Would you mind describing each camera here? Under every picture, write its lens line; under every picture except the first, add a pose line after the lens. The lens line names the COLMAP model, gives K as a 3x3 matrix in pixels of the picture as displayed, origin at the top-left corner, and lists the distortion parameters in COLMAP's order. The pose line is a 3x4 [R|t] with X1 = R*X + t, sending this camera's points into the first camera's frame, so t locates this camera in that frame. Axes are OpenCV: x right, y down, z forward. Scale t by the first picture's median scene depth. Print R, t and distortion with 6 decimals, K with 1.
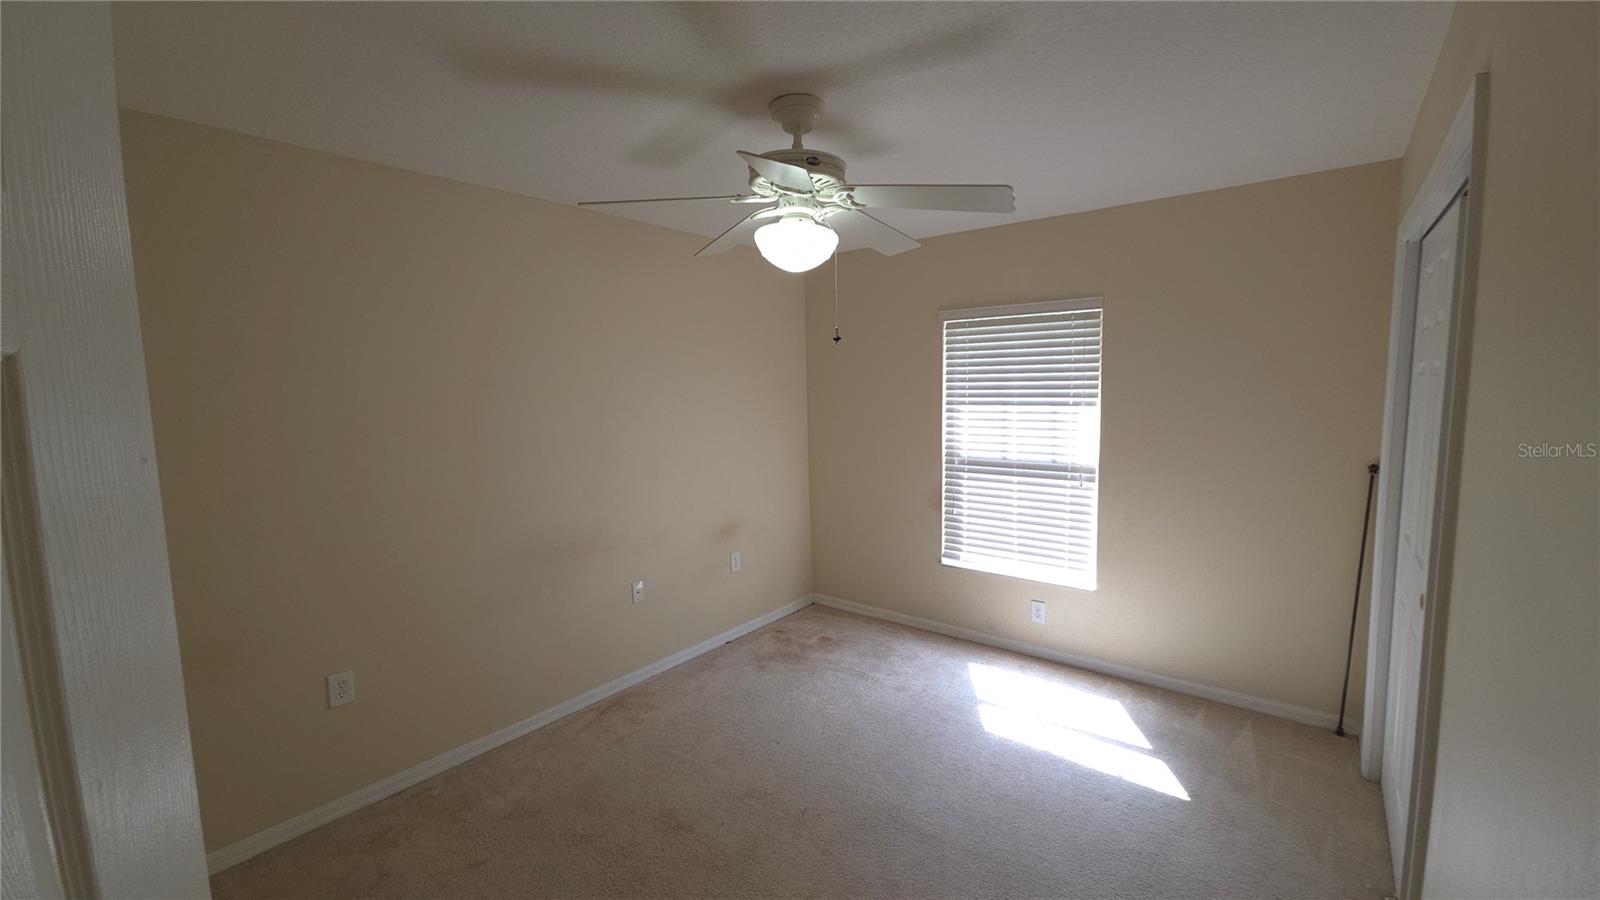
lens RADIAL K [[648.6, 0, 800.0], [0, 648.6, 450.0], [0, 0, 1]] dist [0.001664, -0.008312]
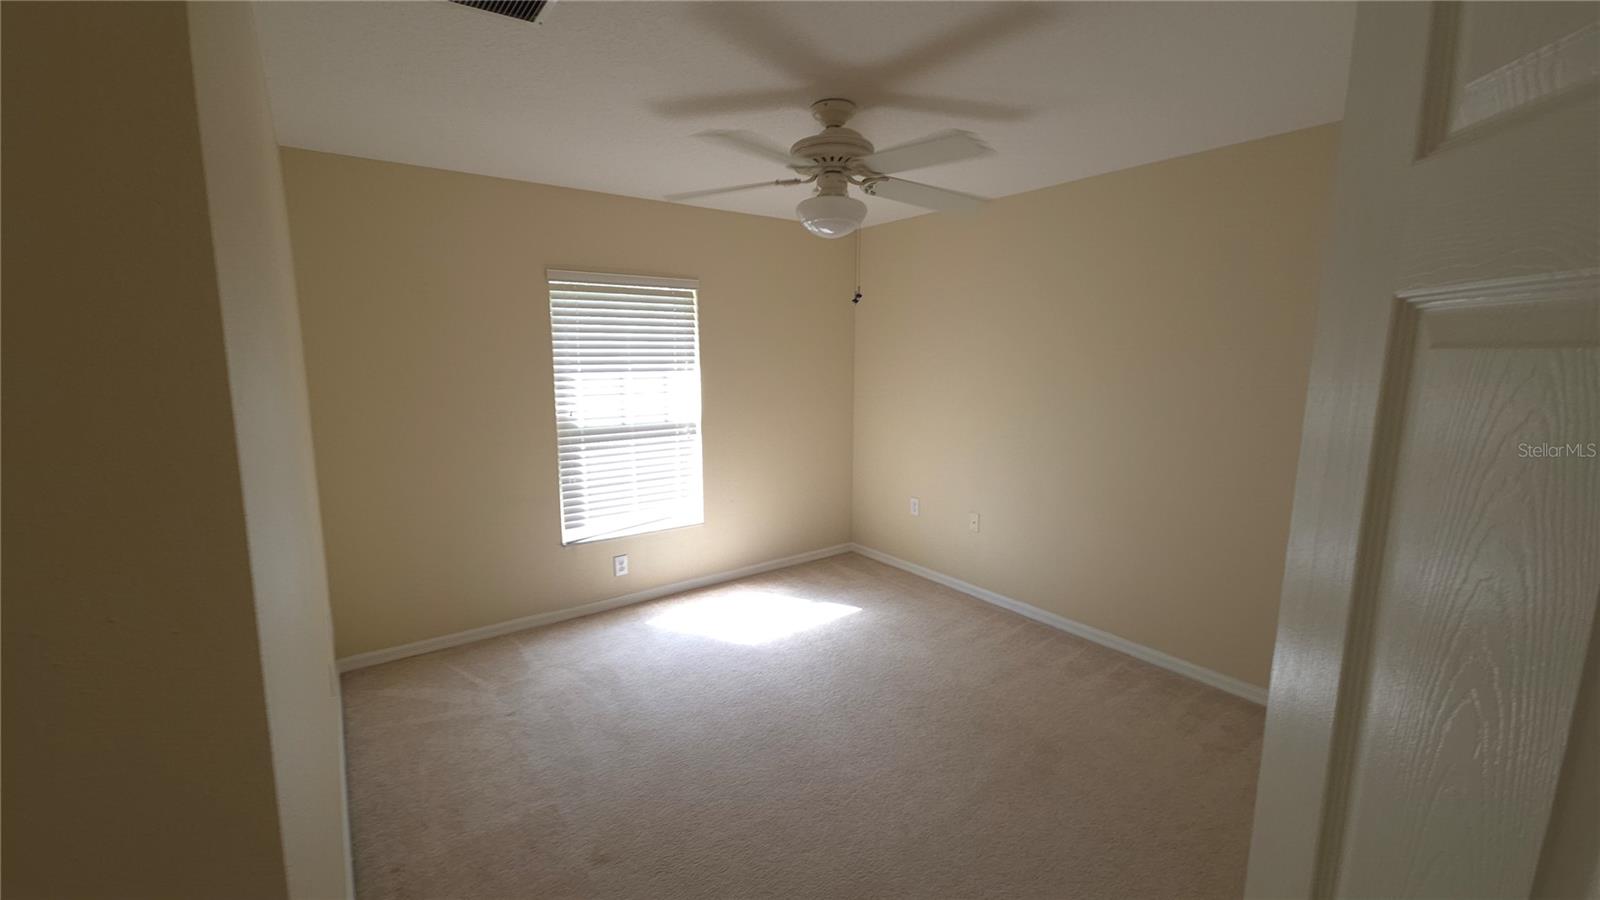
lens RADIAL K [[648.6, 0, 800.0], [0, 648.6, 450.0], [0, 0, 1]] dist [0.001664, -0.008312]
pose [[0.238429, -0.131619, 0.962199, -0.635524], [0.086832, 0.989695, 0.113864, -0.039998], [-0.967270, 0.056401, 0.247401, 0.483141]]
